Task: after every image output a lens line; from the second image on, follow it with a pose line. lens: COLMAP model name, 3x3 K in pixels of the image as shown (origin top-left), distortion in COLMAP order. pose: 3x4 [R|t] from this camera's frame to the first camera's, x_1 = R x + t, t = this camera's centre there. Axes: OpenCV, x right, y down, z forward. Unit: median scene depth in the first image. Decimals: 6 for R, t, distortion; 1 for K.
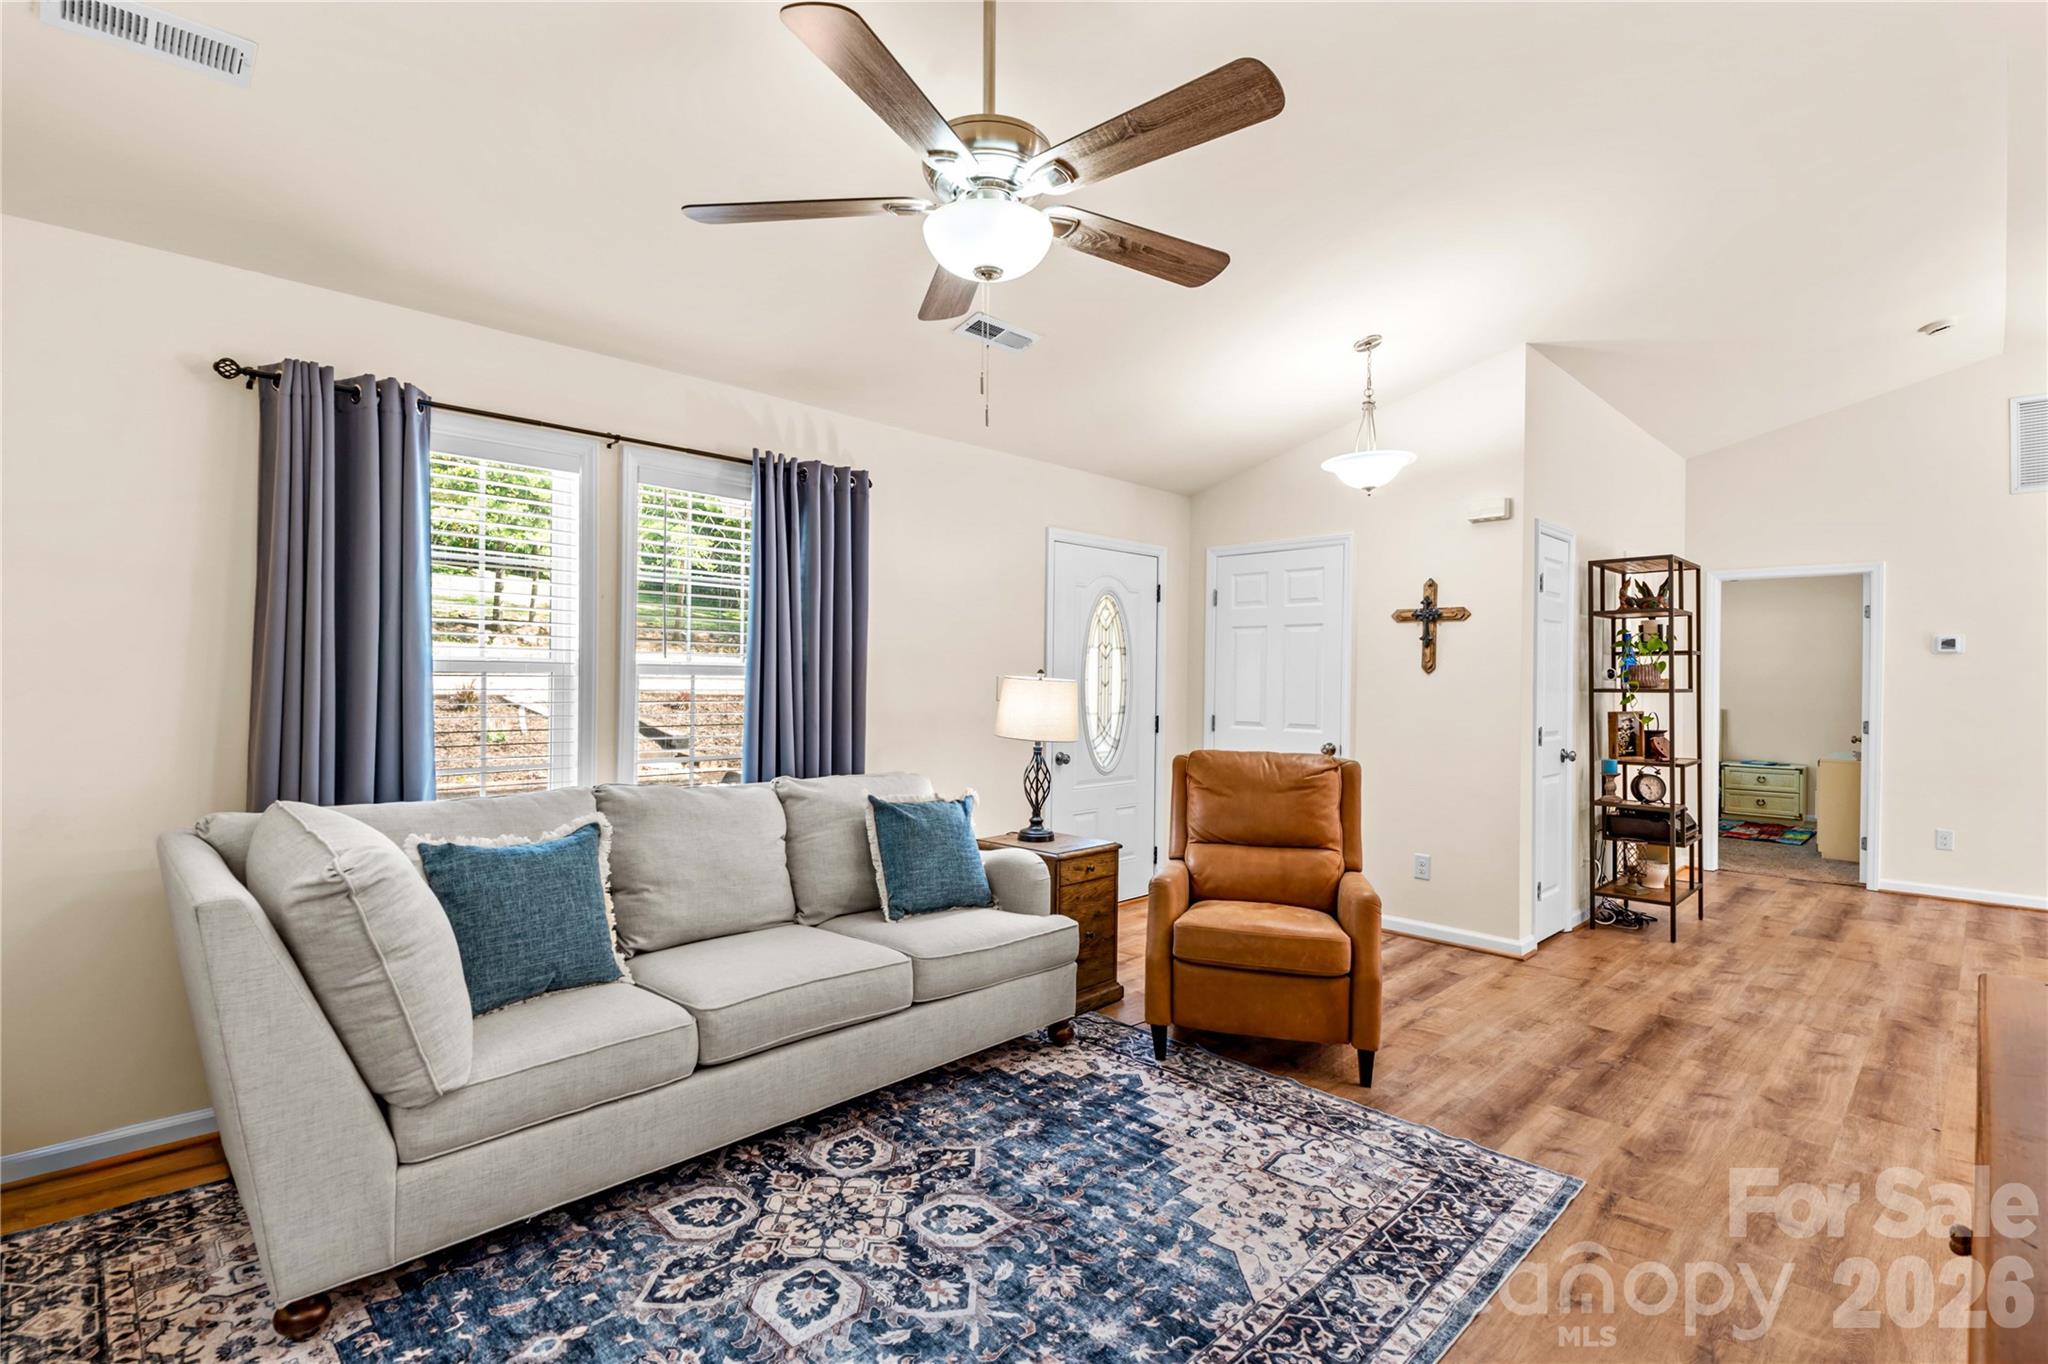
lens RADIAL K [[952.7, 0, 1024.0], [0, 952.7, 682.0], [0, 0, 1]] dist [0.014921, -0.000489]
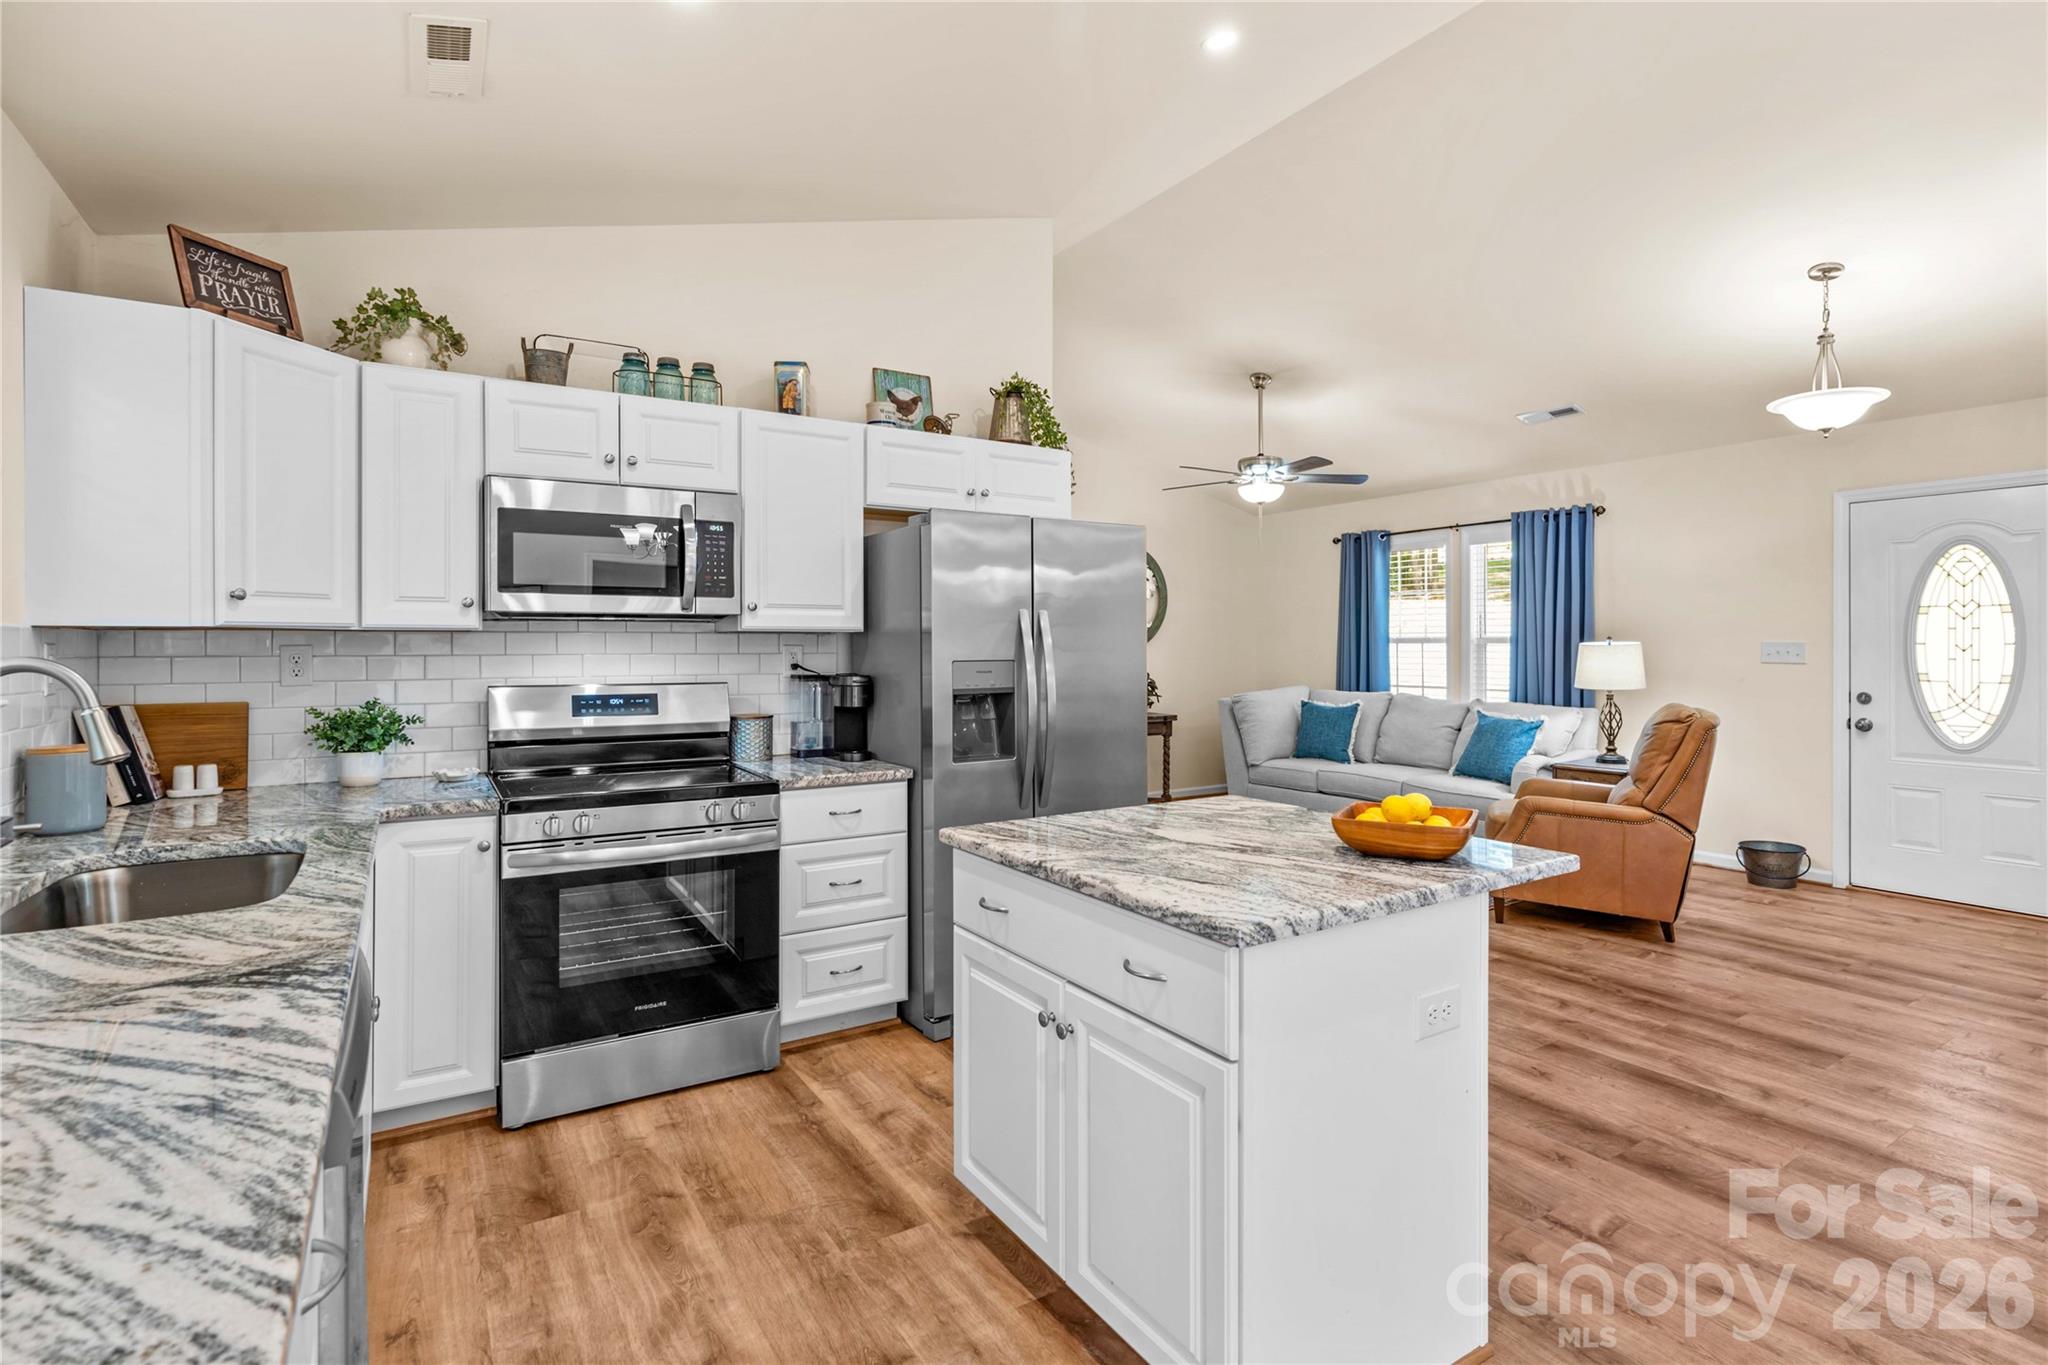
lens RADIAL K [[989.8, 0, 1050.5], [0, 989.8, 649.3], [0, 0, 1]] dist [-0.012653, 0.001060]
pose [[-0.199901, -0.004895, -0.979804, 2.344574], [-0.004106, 0.999983, -0.004159, 0.021753], [0.979808, 0.003192, -0.199917, 0.759769]]
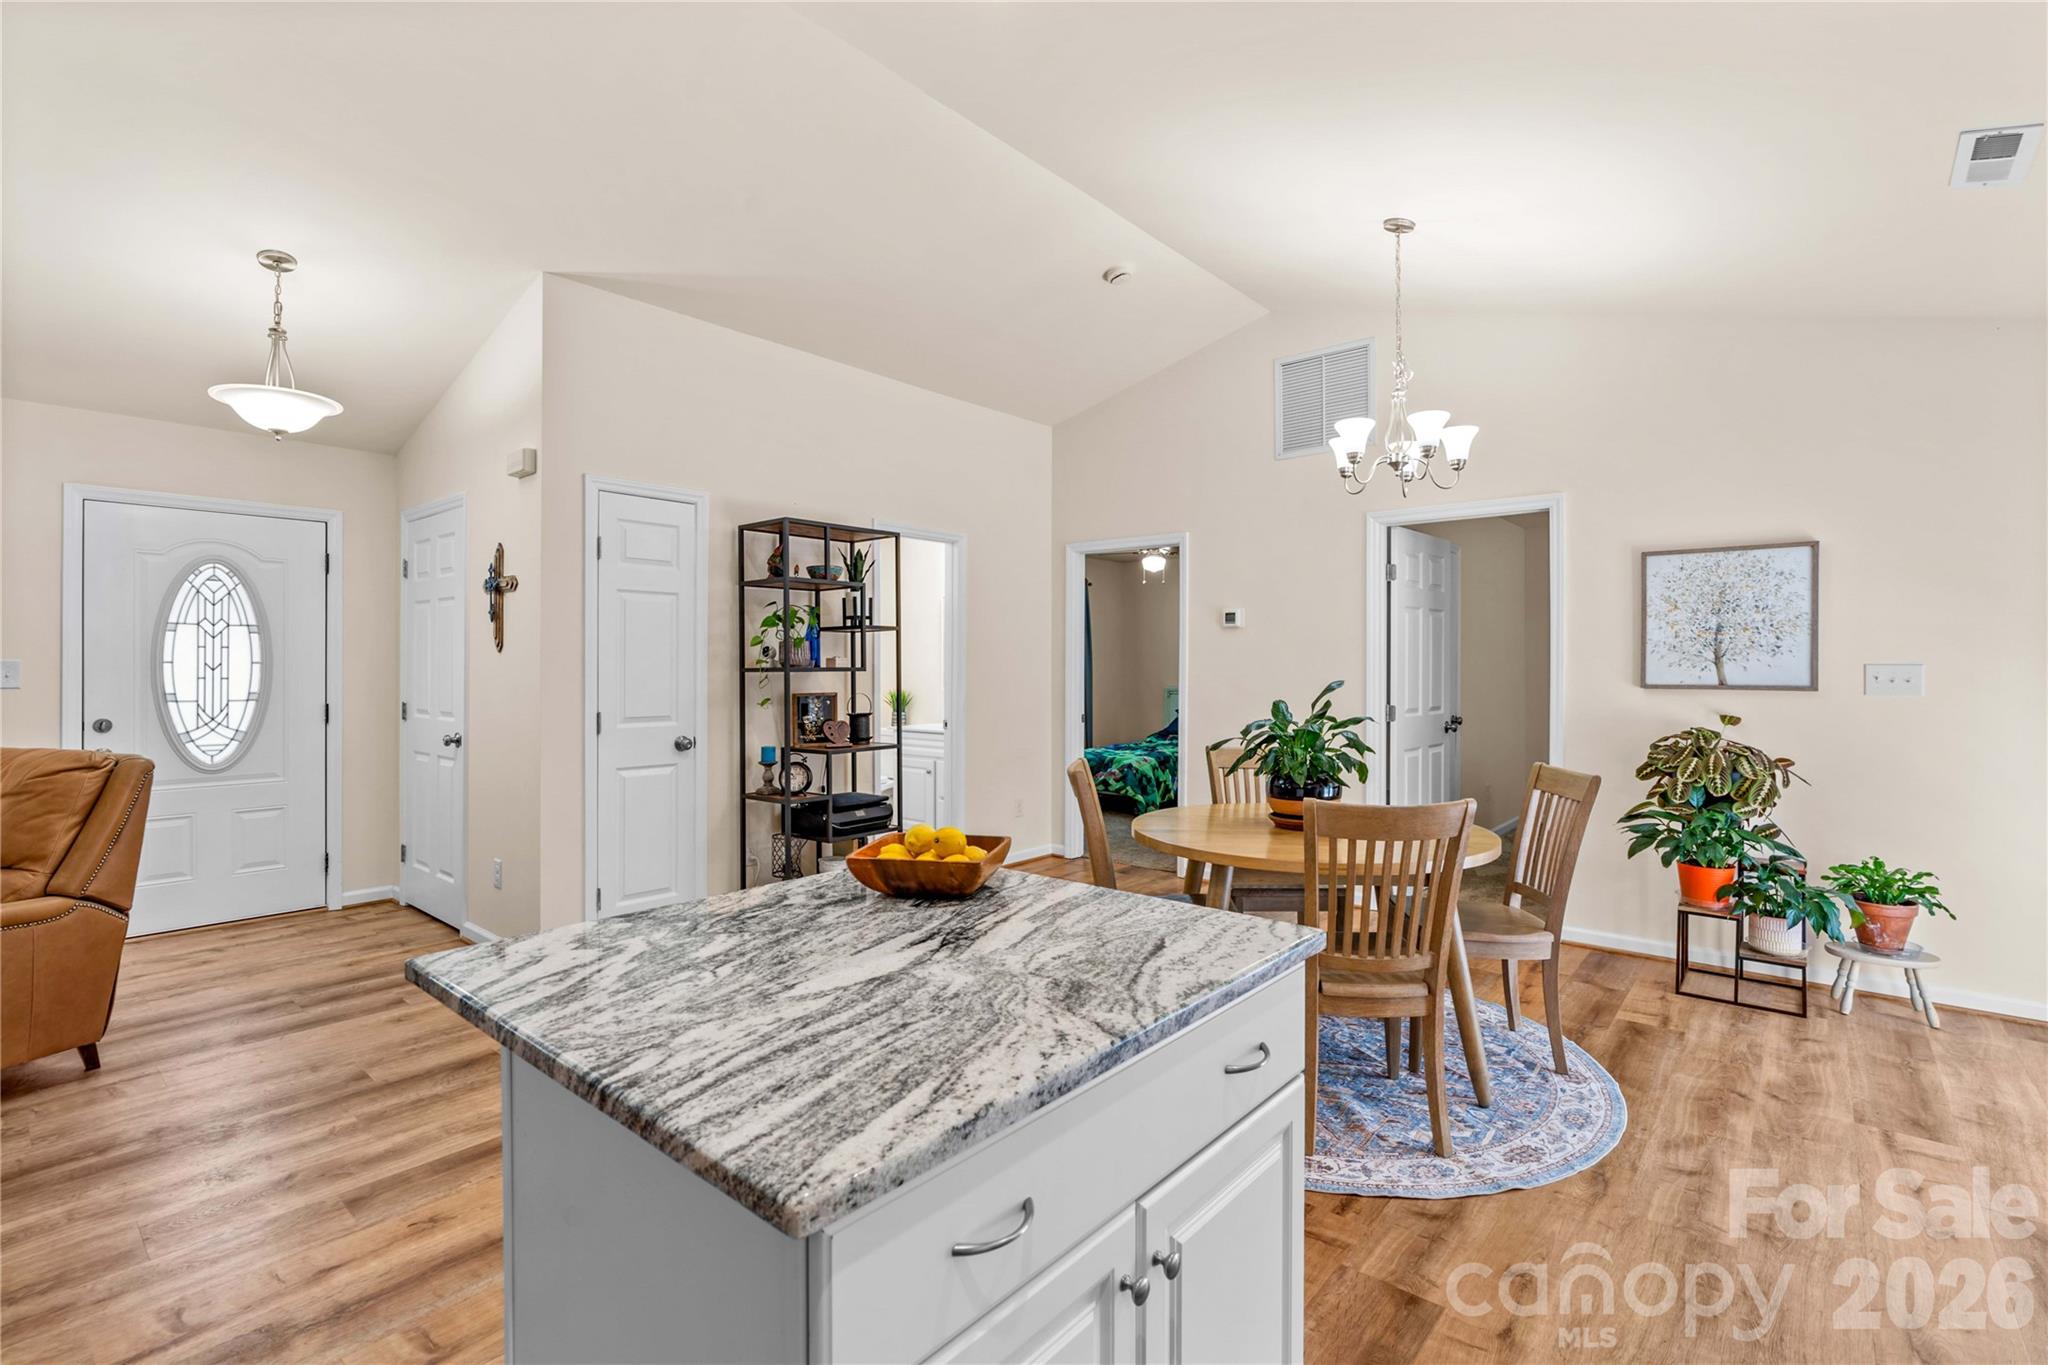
lens RADIAL K [[934.8, 0, 1024.0], [0, 934.8, 655.0], [0, 0, 1]] dist [-0.007450, 0.000510]
pose [[0.996611, -0.006385, 0.082007, 1.560389], [0.007588, 0.999868, -0.014361, 0.019038], [-0.081904, 0.014934, 0.996528, 0.210583]]
